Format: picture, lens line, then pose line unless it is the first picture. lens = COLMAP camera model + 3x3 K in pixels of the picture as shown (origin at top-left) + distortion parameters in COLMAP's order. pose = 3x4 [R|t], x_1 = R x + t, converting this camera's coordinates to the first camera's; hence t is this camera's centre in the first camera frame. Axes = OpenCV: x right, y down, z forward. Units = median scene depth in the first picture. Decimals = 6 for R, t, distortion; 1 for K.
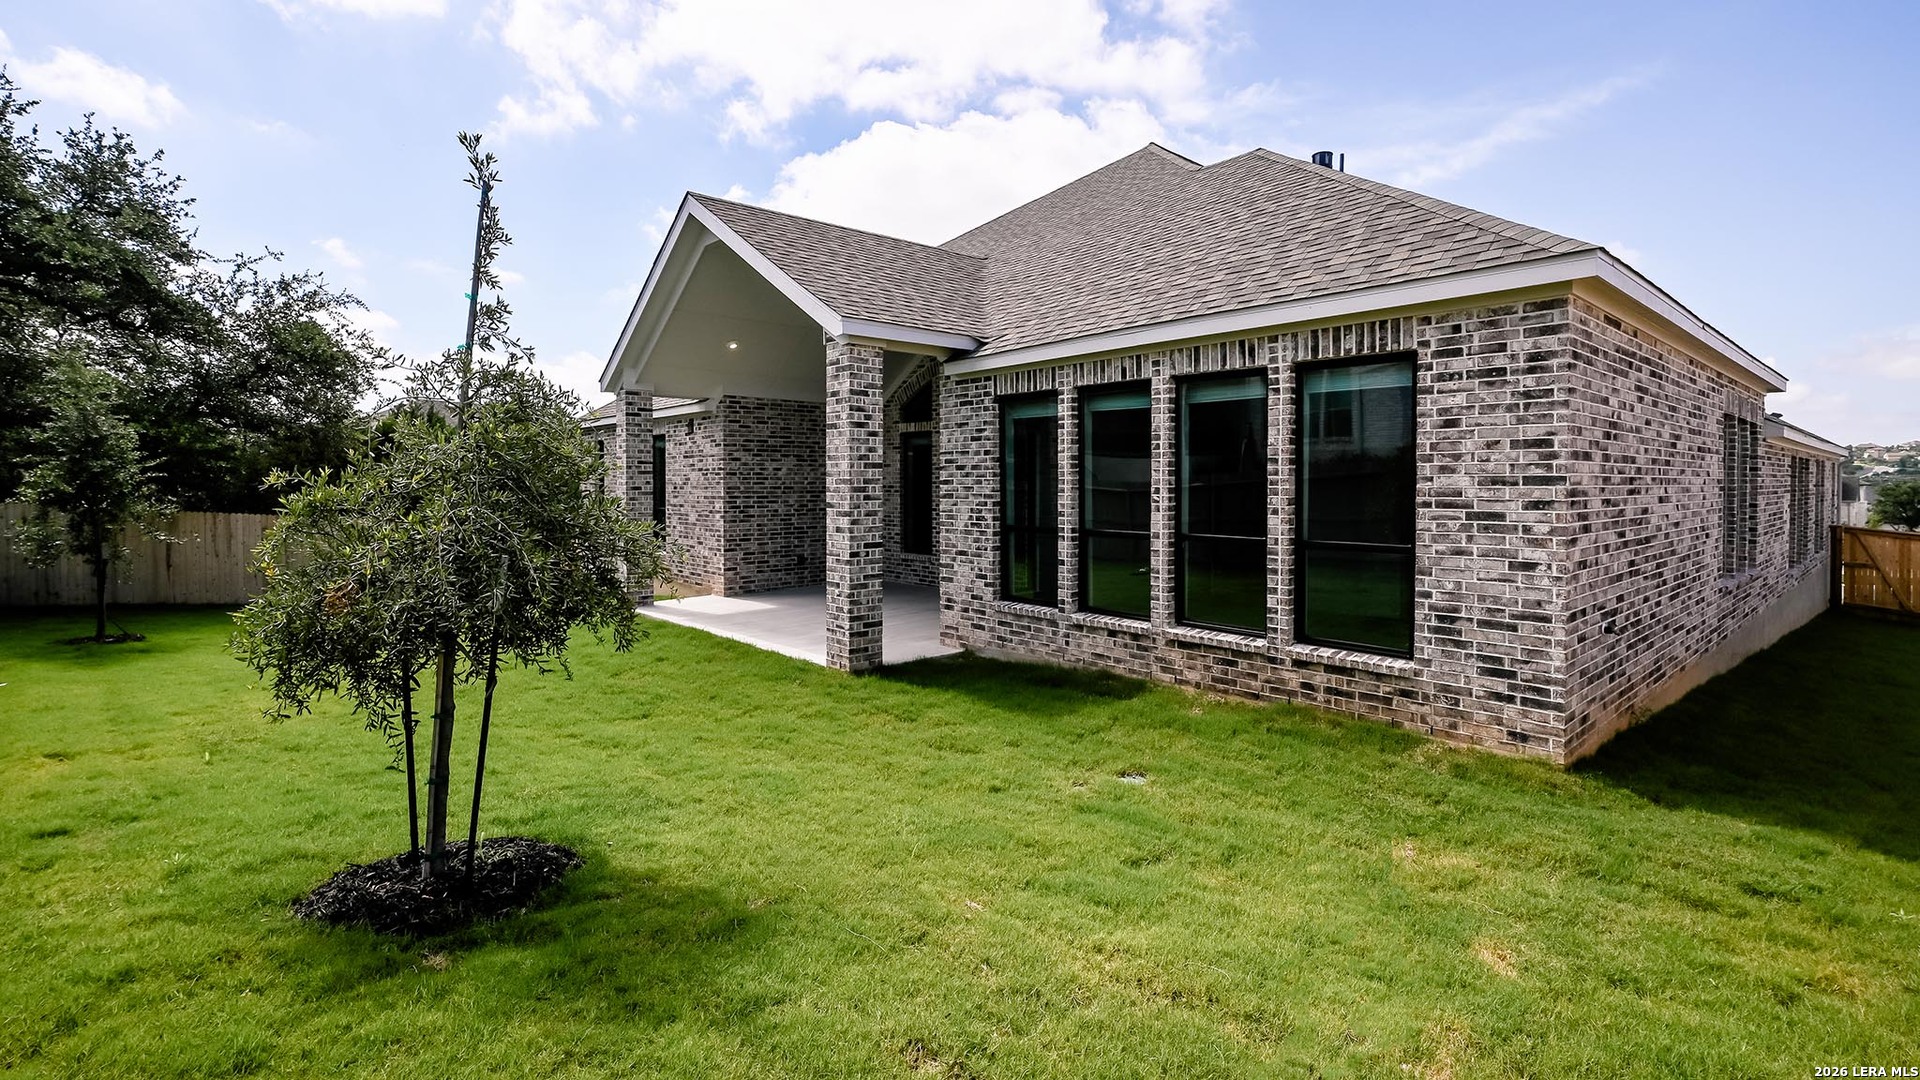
lens RADIAL K [[852.6, 0, 960.0], [0, 852.6, 540.0], [0, 0, 1]] dist [0.000581, 0.000064]
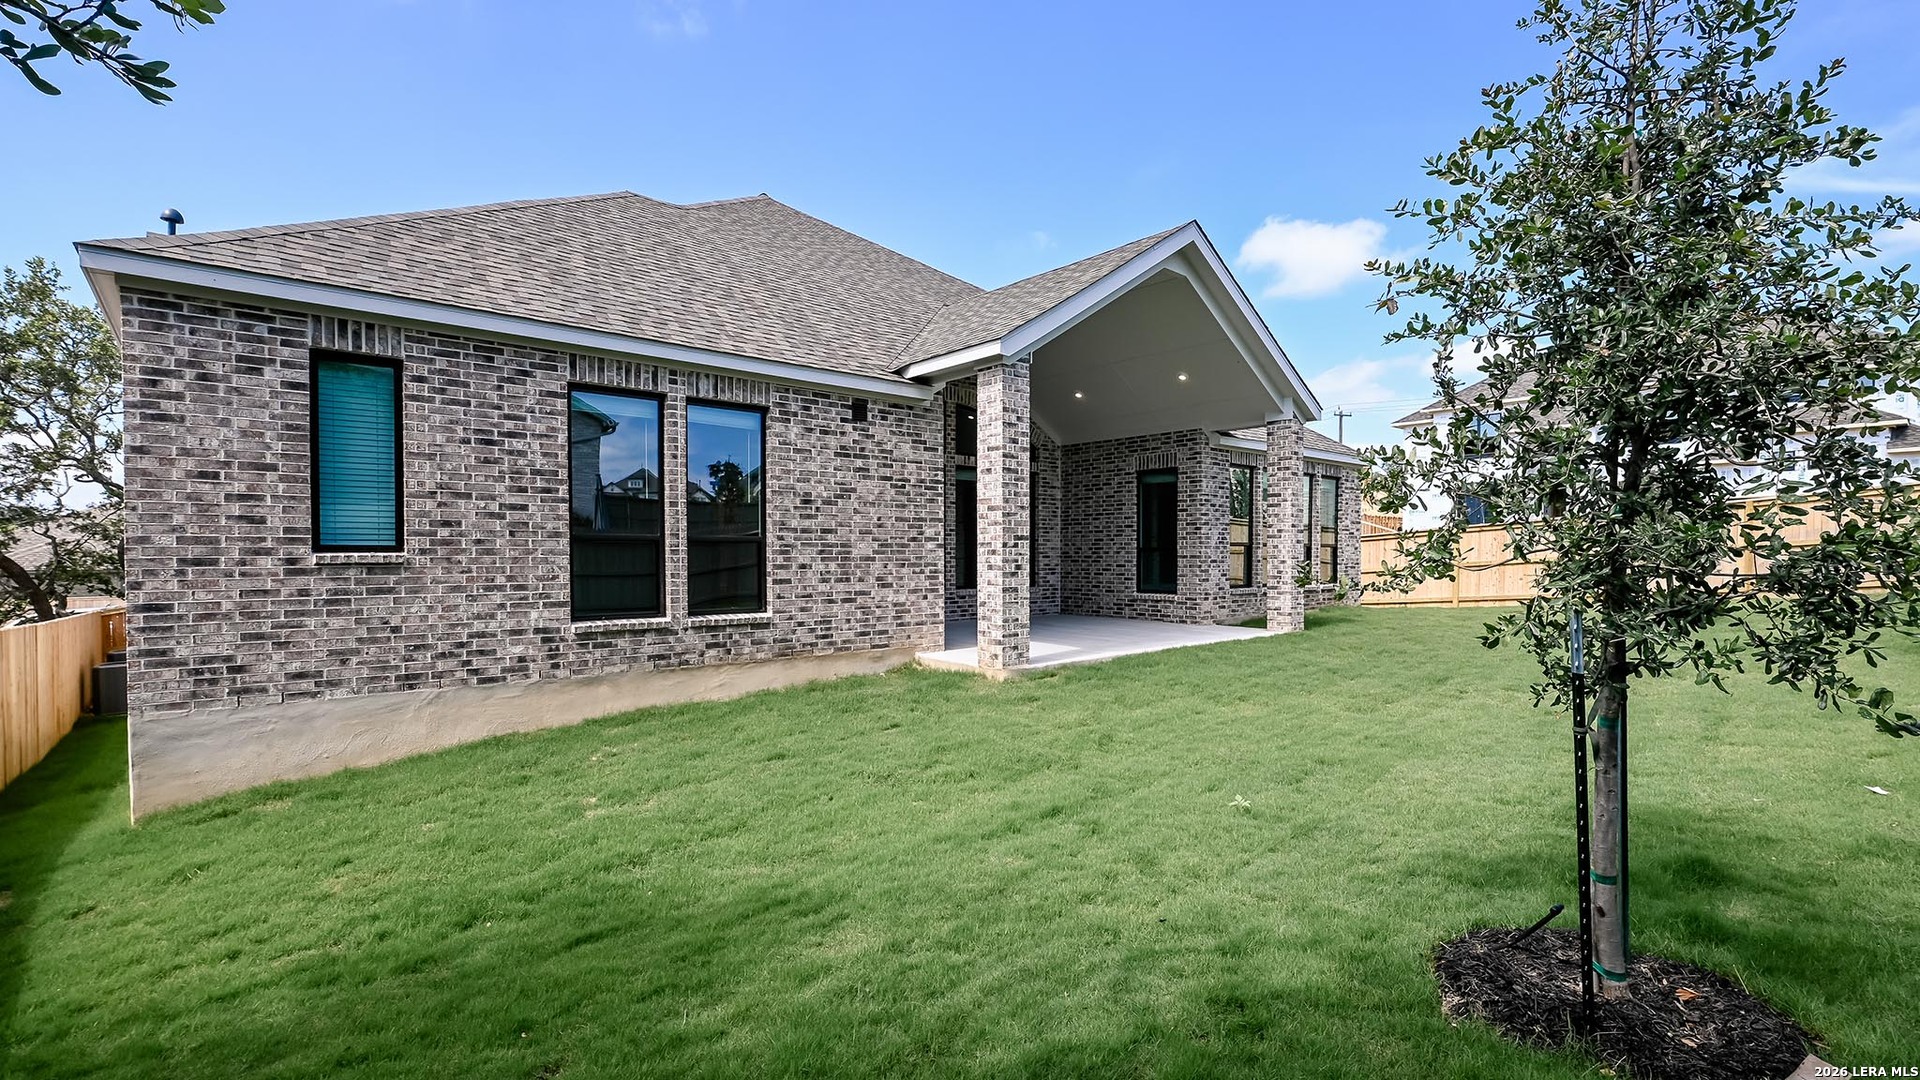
lens RADIAL K [[852.6, 0, 960.0], [0, 852.6, 540.0], [0, 0, 1]] dist [0.000581, 0.000064]
pose [[-0.003235, -0.010931, 0.999935, -1.020929], [0.041380, 0.999082, 0.011055, -0.039191], [-0.999138, 0.041413, -0.002779, 0.978412]]
